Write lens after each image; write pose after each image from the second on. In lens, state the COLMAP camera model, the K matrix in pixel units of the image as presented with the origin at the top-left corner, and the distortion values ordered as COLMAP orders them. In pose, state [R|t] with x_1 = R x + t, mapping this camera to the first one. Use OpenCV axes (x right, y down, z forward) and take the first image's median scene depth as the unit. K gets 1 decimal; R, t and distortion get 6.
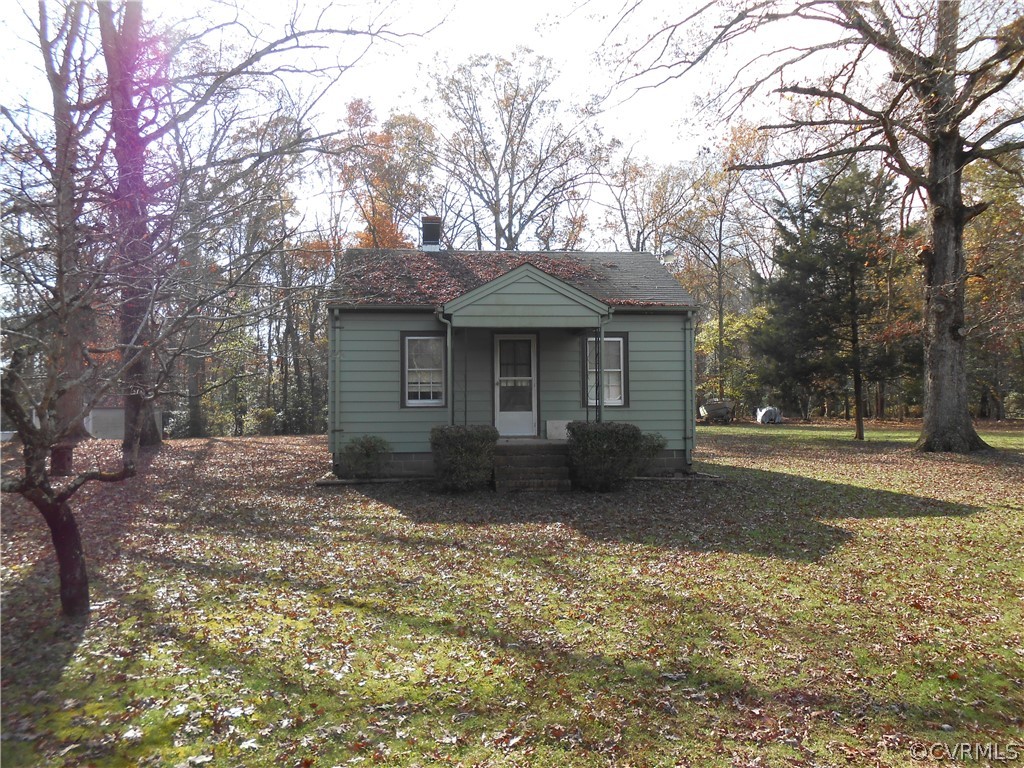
lens RADIAL K [[781.5, 0, 512.0], [0, 781.5, 384.0], [0, 0, 1]] dist [-0.035026, 0.007402]
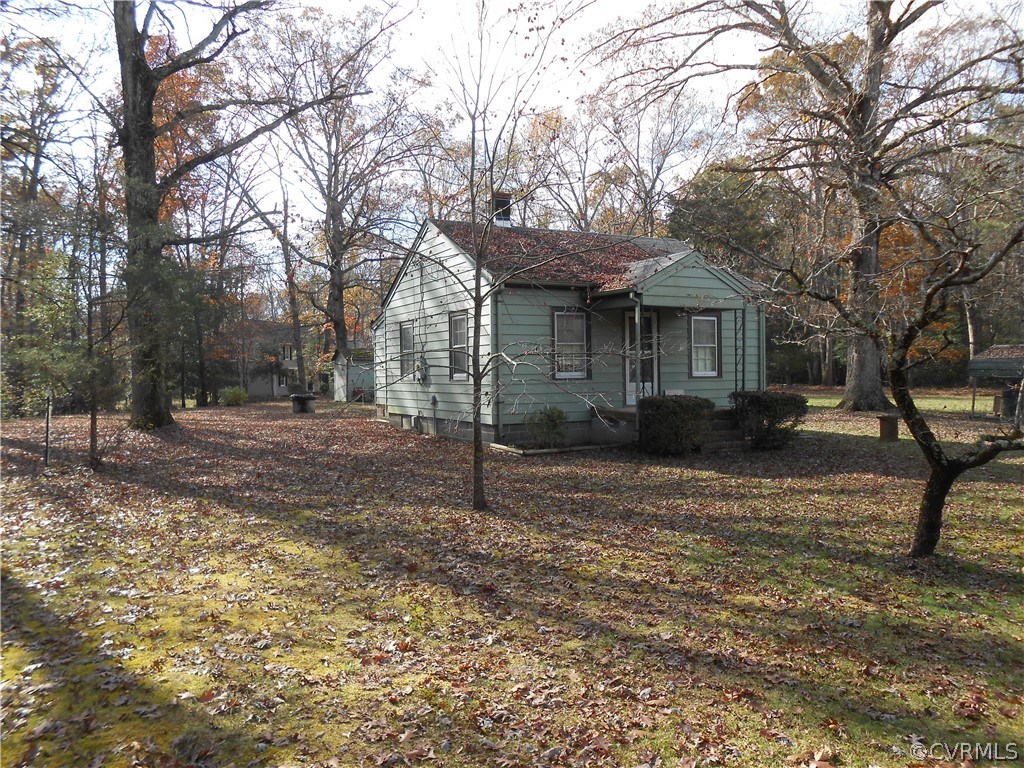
lens RADIAL K [[781.5, 0, 512.0], [0, 781.5, 384.0], [0, 0, 1]] dist [-0.035026, 0.007402]
pose [[0.927926, -0.016972, 0.372379, -0.508361], [0.005626, 0.999487, 0.031534, 0.002138], [-0.372723, -0.027166, 0.927545, 0.050301]]
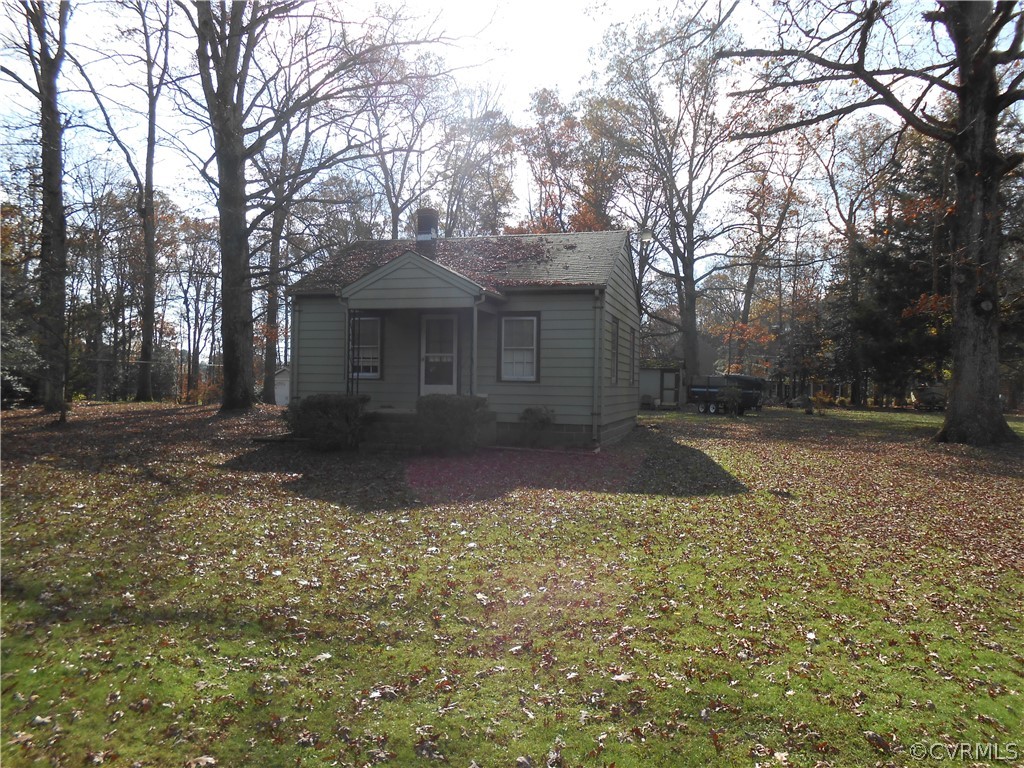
lens RADIAL K [[781.5, 0, 512.0], [0, 781.5, 384.0], [0, 0, 1]] dist [-0.035026, 0.007402]
pose [[0.935339, 0.019422, -0.353219, 0.484398], [-0.010877, 0.999599, 0.026161, 0.004144], [0.353585, -0.020627, 0.935175, 0.003532]]
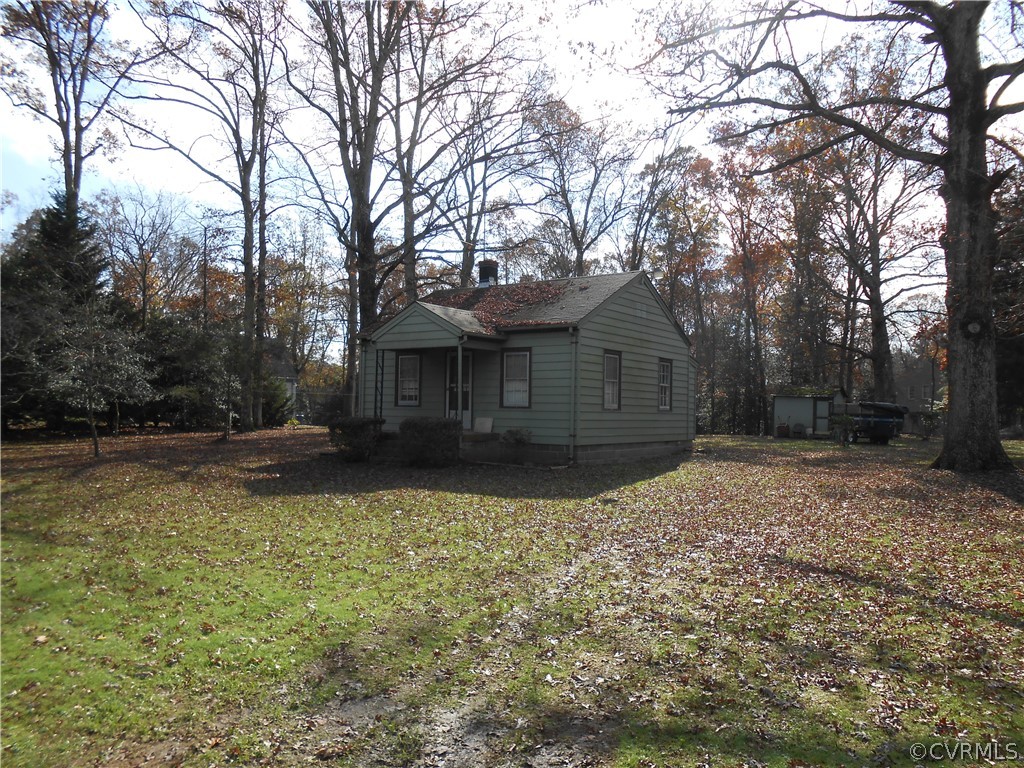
lens RADIAL K [[781.5, 0, 512.0], [0, 781.5, 384.0], [0, 0, 1]] dist [-0.035026, 0.007402]
pose [[0.765170, -0.005042, -0.643809, 0.911496], [-0.003095, 0.999929, -0.011510, 0.005622], [0.643821, 0.010800, 0.765100, 0.044749]]
